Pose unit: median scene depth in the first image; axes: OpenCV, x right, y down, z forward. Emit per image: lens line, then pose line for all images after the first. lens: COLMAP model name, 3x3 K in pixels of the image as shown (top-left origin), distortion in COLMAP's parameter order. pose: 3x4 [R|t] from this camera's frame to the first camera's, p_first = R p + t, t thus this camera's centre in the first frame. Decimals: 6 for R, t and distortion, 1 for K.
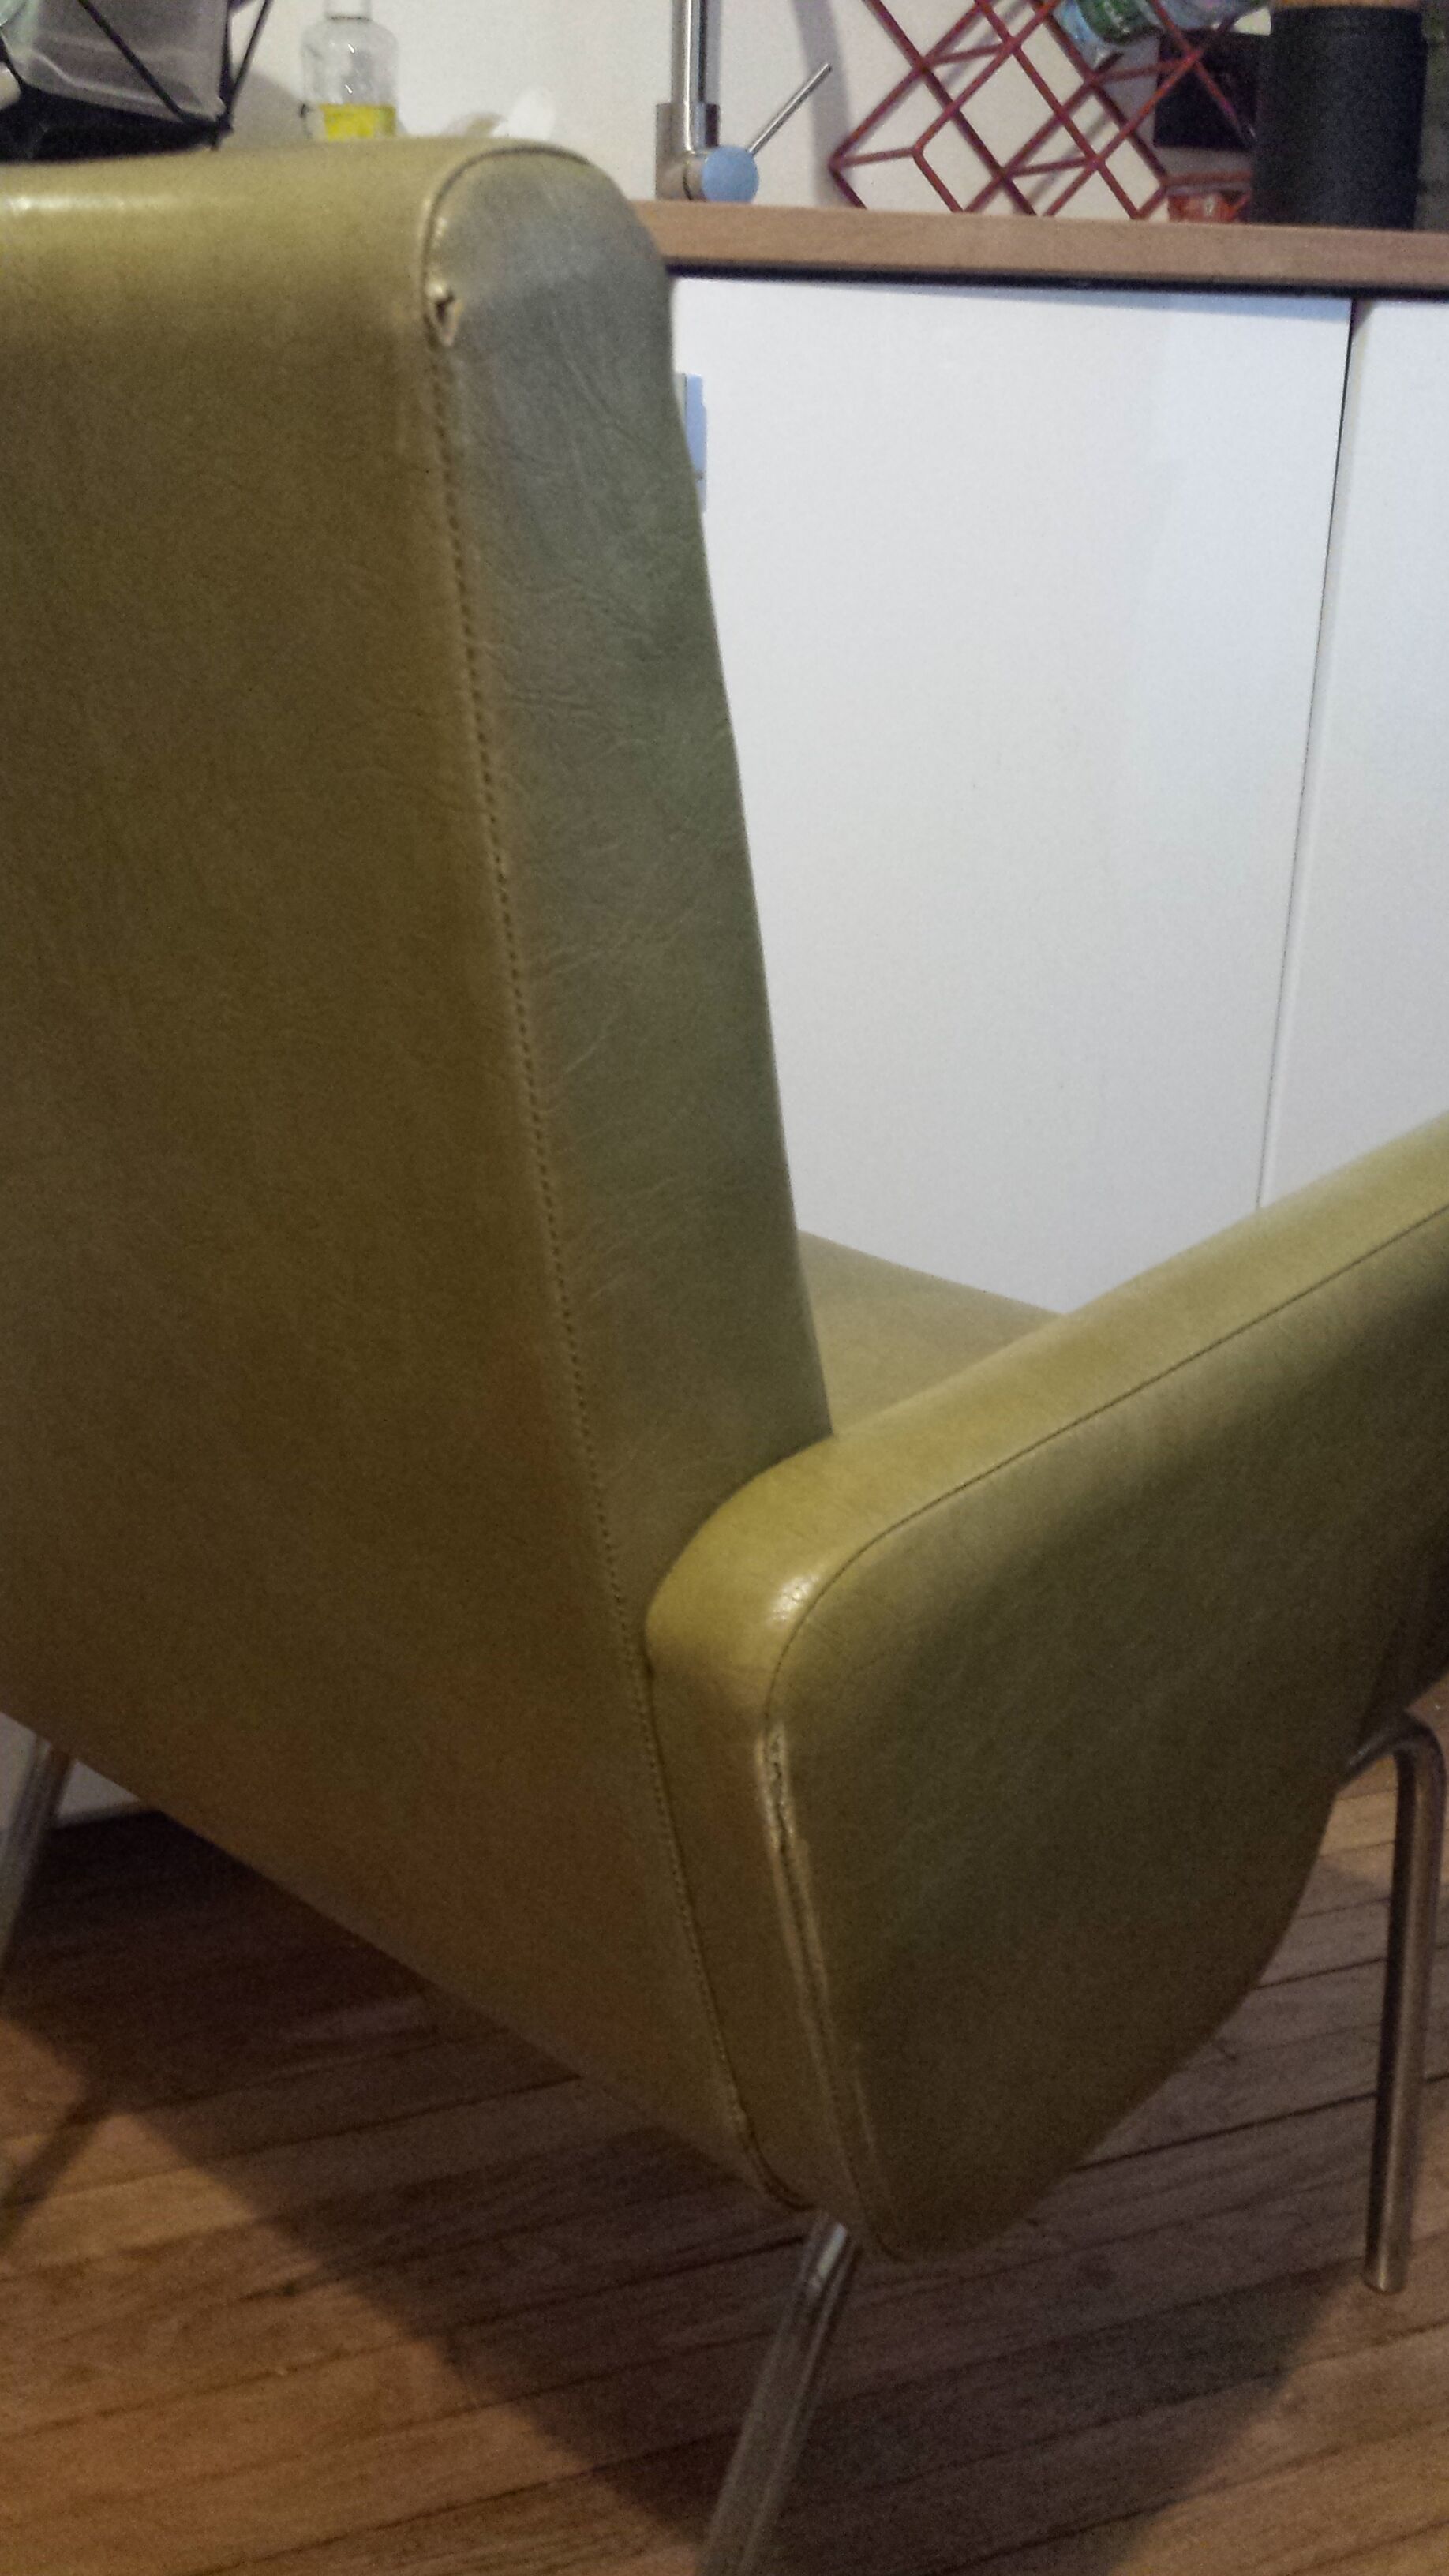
lens RADIAL K [[2435.3, 0, 724.5], [0, 2435.3, 1288.0], [0, 0, 1]] dist [-0.001395, -0.111651]
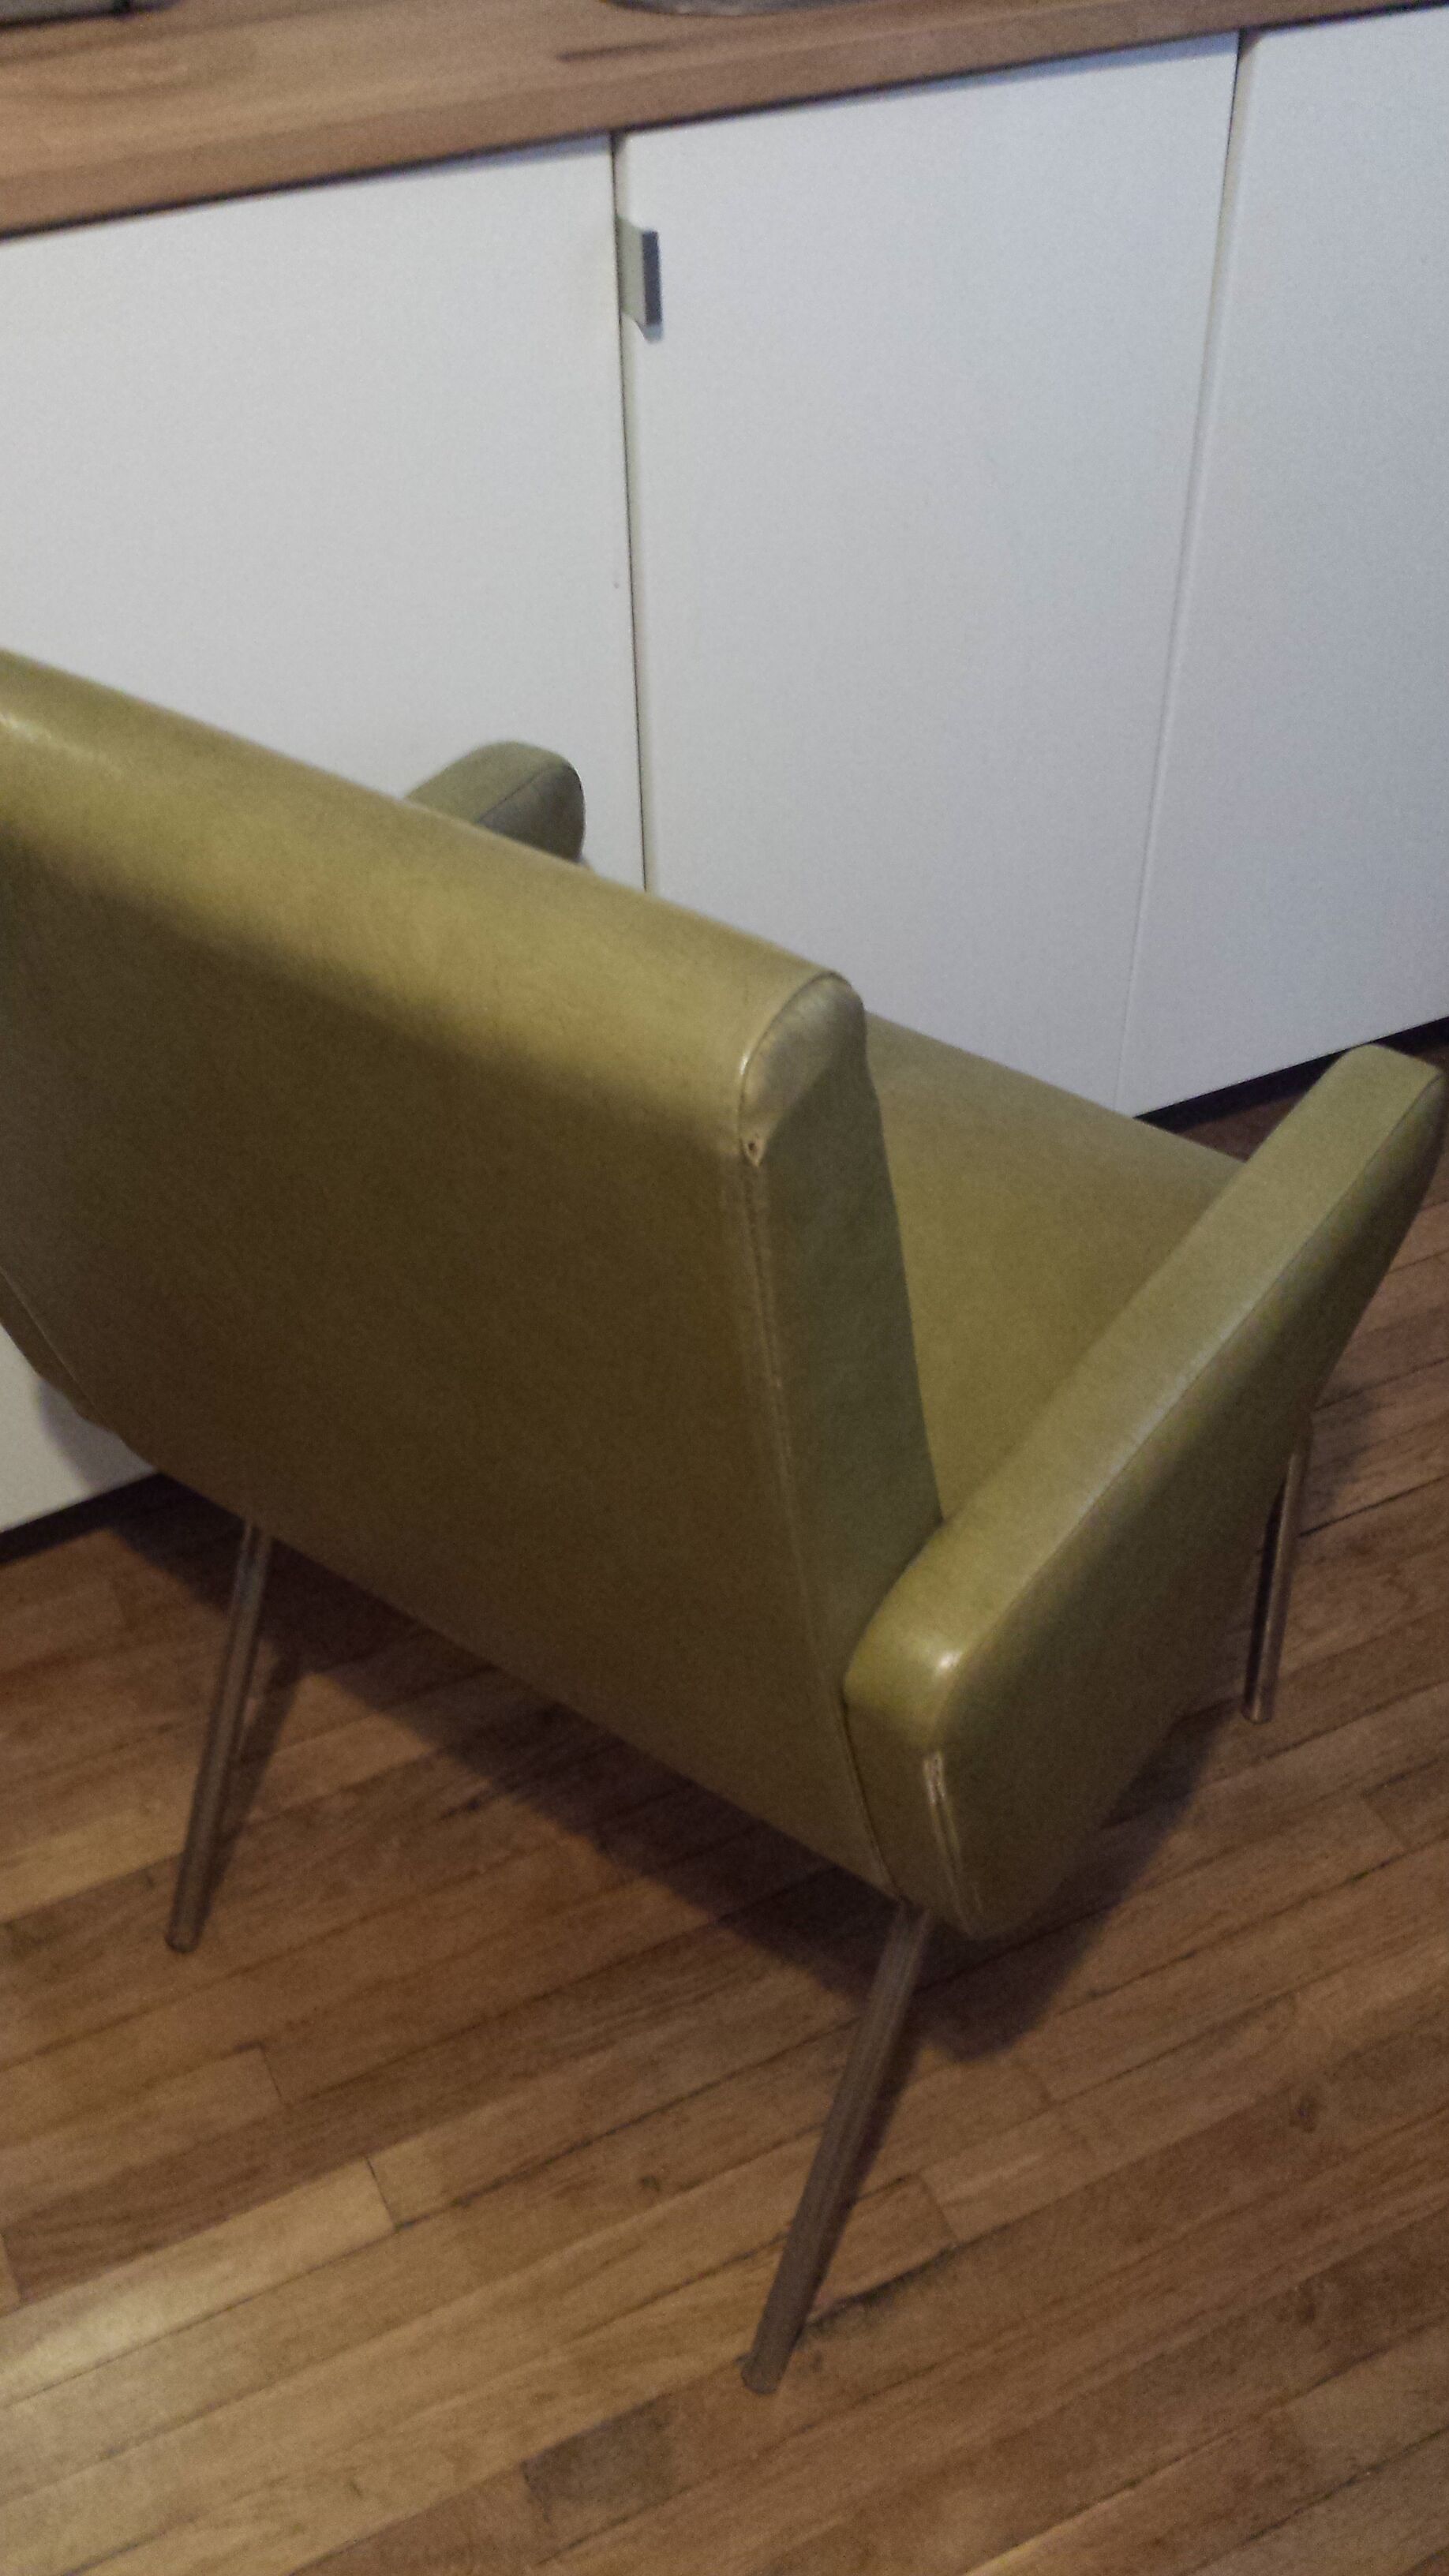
lens RADIAL K [[2435.3, 0, 724.5], [0, 2435.3, 1288.0], [0, 0, 1]] dist [-0.001395, -0.111651]
pose [[0.994093, -0.091979, 0.057609, -0.094898], [0.065088, 0.930014, 0.361716, -0.362004], [-0.086847, -0.355830, 0.930507, -0.195576]]
